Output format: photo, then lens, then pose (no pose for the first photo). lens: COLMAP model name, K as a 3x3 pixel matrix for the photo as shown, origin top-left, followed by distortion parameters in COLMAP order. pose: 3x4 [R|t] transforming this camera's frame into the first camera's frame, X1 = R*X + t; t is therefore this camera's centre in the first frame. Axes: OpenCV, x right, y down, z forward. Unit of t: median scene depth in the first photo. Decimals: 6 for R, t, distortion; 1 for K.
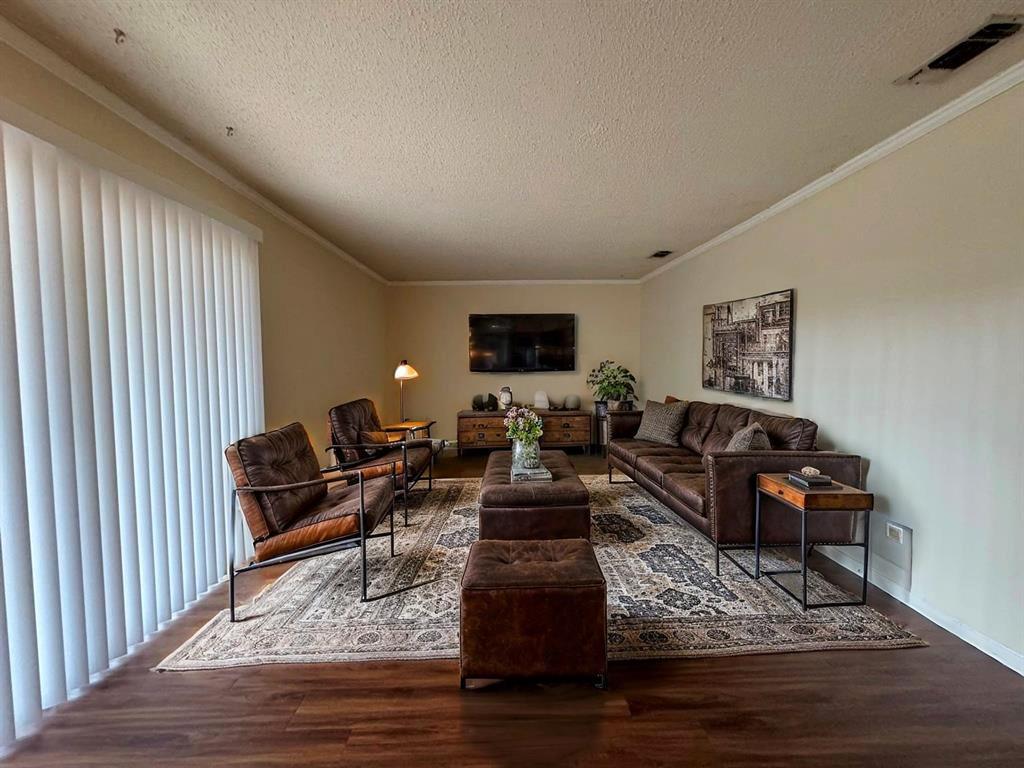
lens RADIAL K [[410.1, 0, 511.3], [0, 410.1, 382.9], [0, 0, 1]] dist [-0.004276, 0.000479]
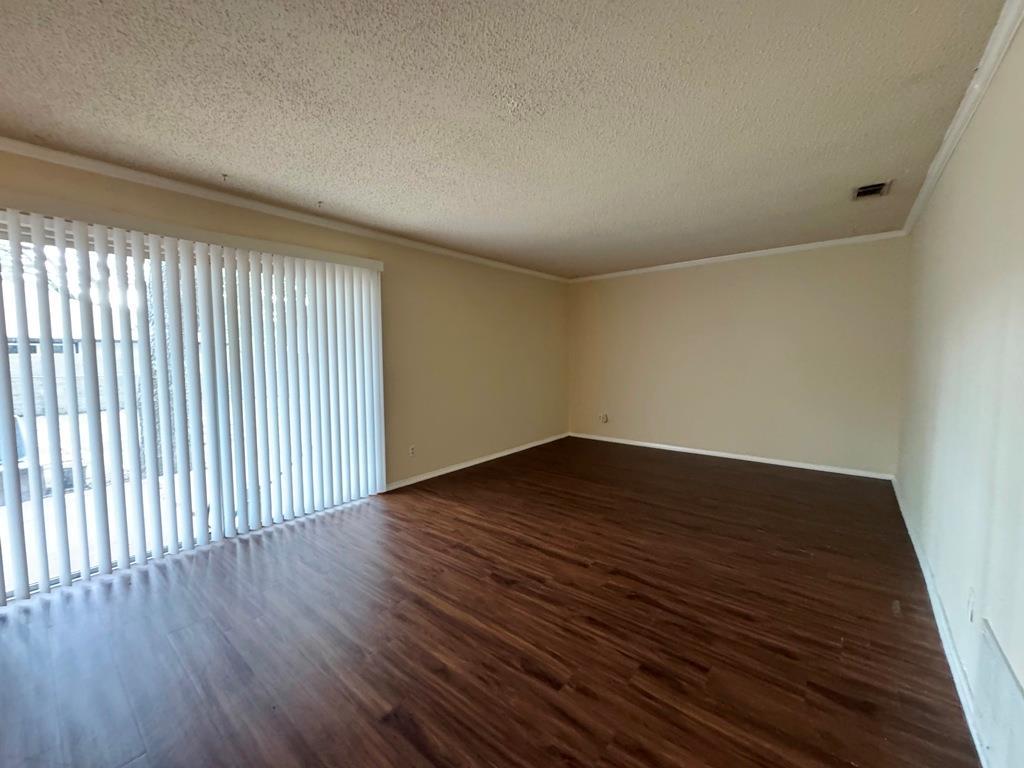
lens RADIAL K [[410.1, 0, 511.3], [0, 410.1, 382.9], [0, 0, 1]] dist [-0.004276, 0.000479]
pose [[0.754979, 0.043614, -0.654297, 1.052956], [-0.030196, 0.999040, 0.031751, -0.047842], [0.655054, -0.004213, 0.755571, 0.417694]]
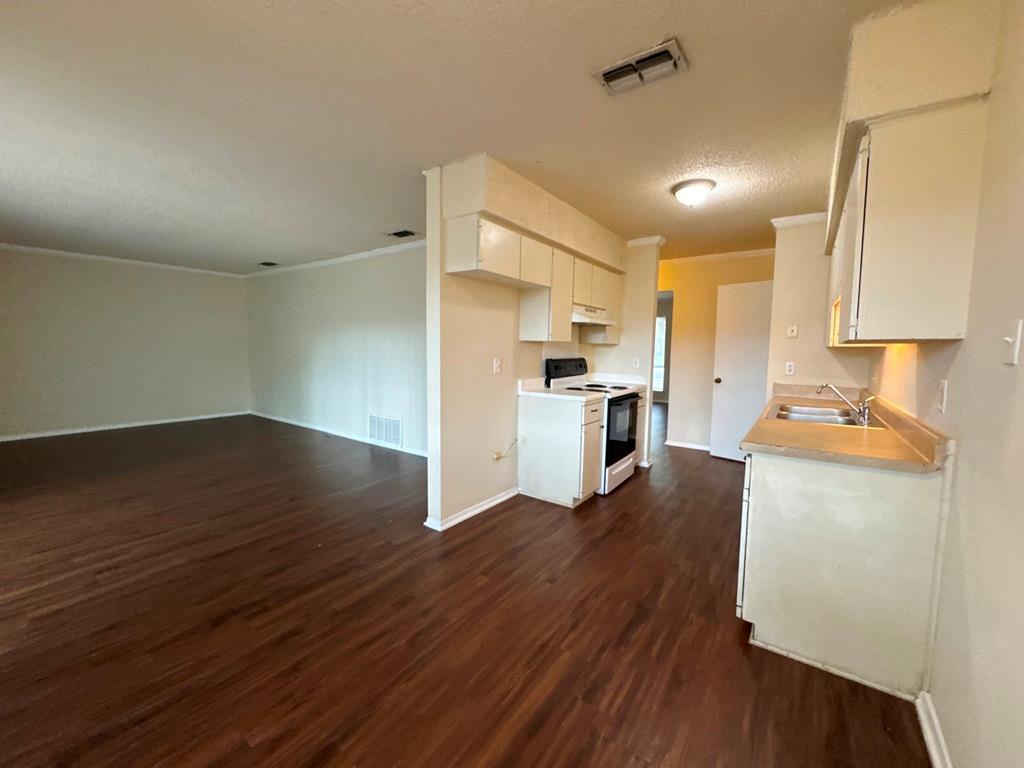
lens RADIAL K [[410.1, 0, 511.3], [0, 410.1, 382.9], [0, 0, 1]] dist [-0.004276, 0.000479]
pose [[0.601305, -0.053670, 0.797215, -0.672455], [0.023542, 0.998498, 0.049464, 0.065372], [-0.798673, -0.010975, 0.601666, -1.209424]]
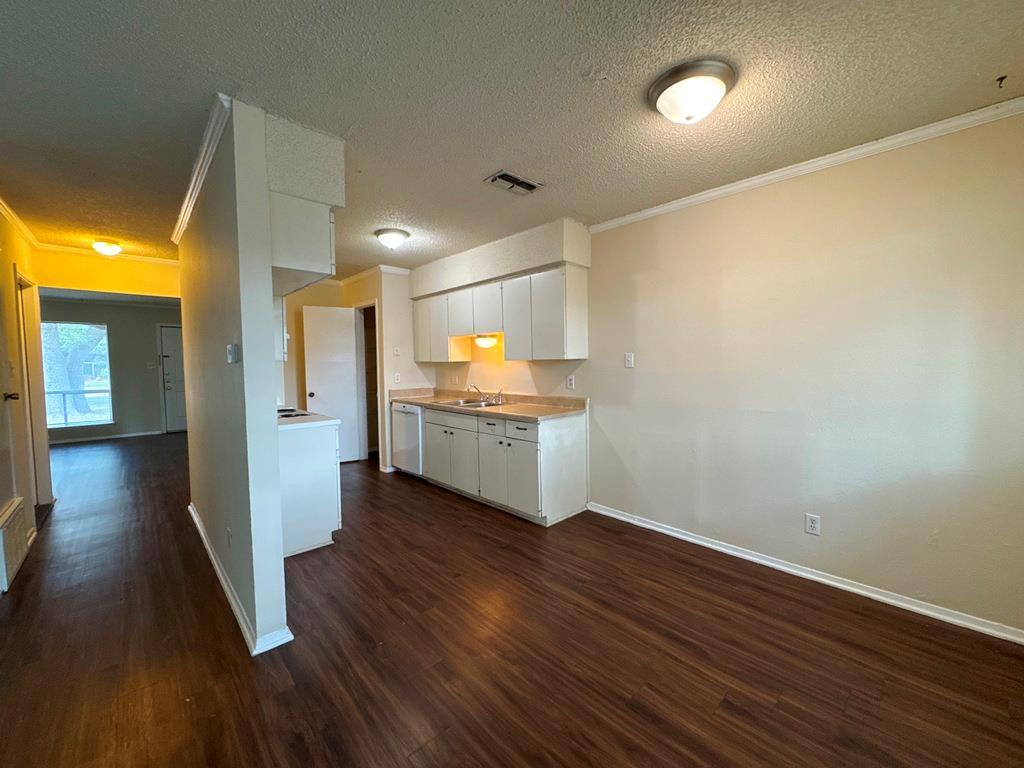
lens RADIAL K [[410.1, 0, 511.3], [0, 410.1, 382.9], [0, 0, 1]] dist [-0.004276, 0.000479]
pose [[-0.665506, -0.025169, 0.745968, -0.799443], [0.055053, 0.995054, 0.082688, -0.037615], [-0.744359, 0.096097, -0.660829, 0.334849]]
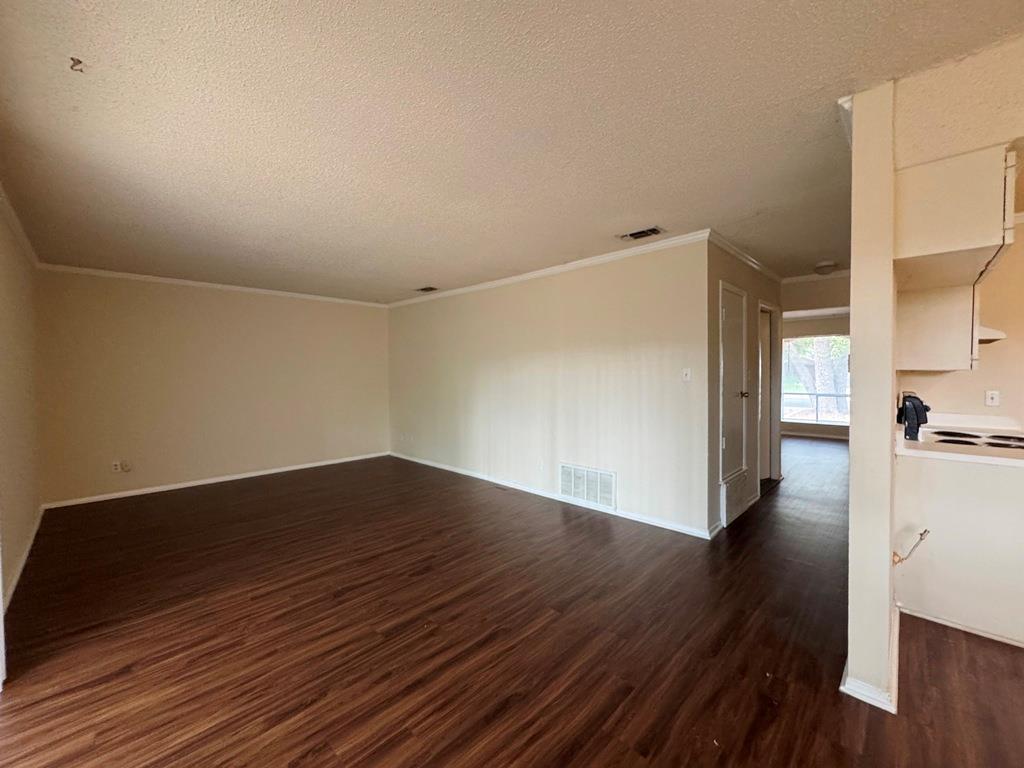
lens RADIAL K [[410.1, 0, 511.3], [0, 410.1, 382.9], [0, 0, 1]] dist [-0.004276, 0.000479]
pose [[0.715958, -0.013253, 0.698017, -0.819487], [0.039024, 0.999016, -0.021059, -0.028258], [-0.697051, 0.042316, 0.715771, -0.008226]]
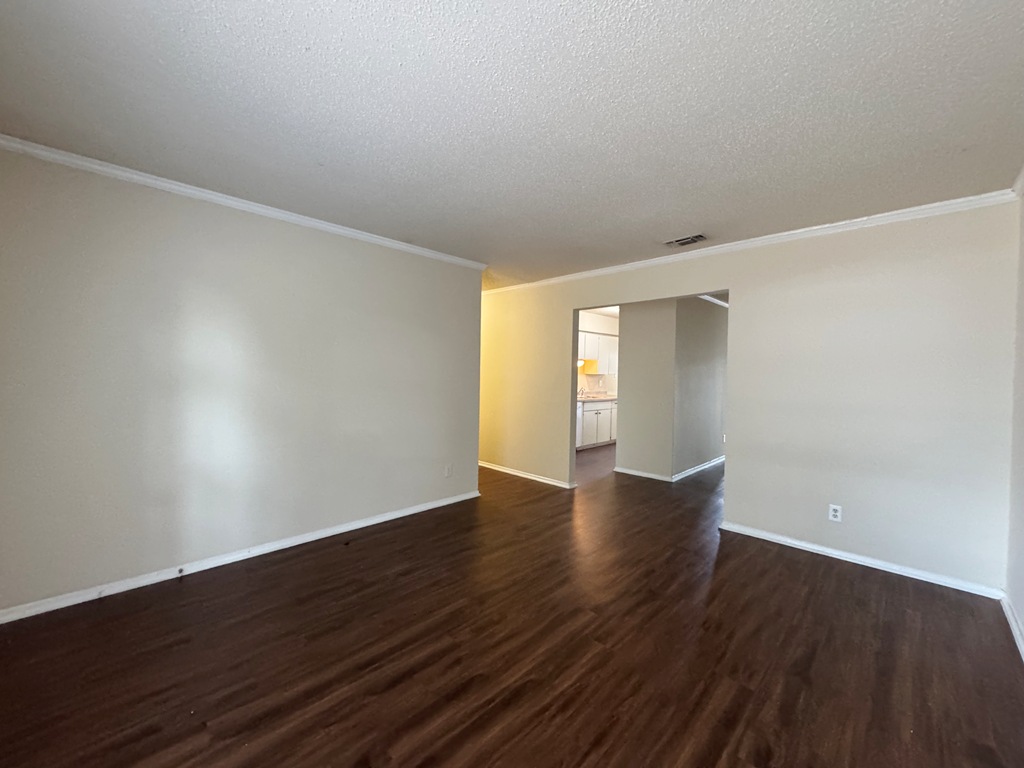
lens RADIAL K [[410.1, 0, 511.3], [0, 410.1, 382.9], [0, 0, 1]] dist [-0.004276, 0.000479]
pose [[-0.717648, 0.011175, -0.696316, 5.231367], [-0.045984, 0.996929, 0.063392, -0.127561], [0.694886, 0.077512, -0.714930, 1.554050]]
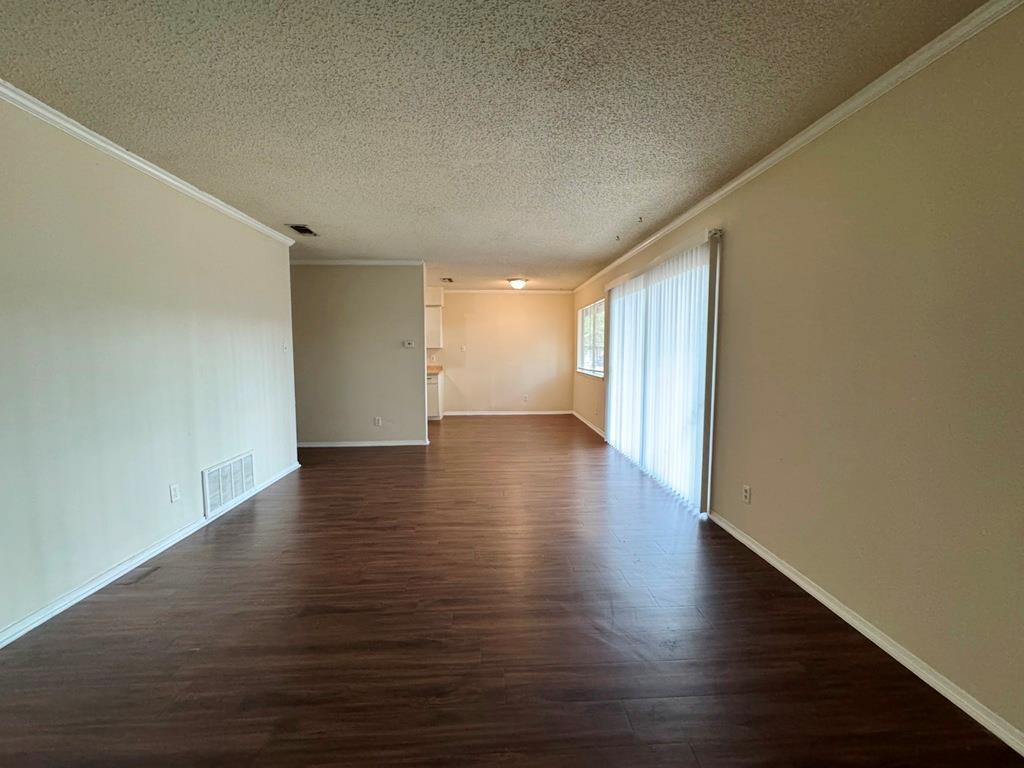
lens RADIAL K [[410.1, 0, 511.3], [0, 410.1, 382.9], [0, 0, 1]] dist [-0.004276, 0.000479]
pose [[-0.999419, 0.011659, -0.032033, -0.088057], [0.007293, 0.991063, 0.133196, -0.195299], [0.033300, 0.132885, -0.990572, 3.556983]]
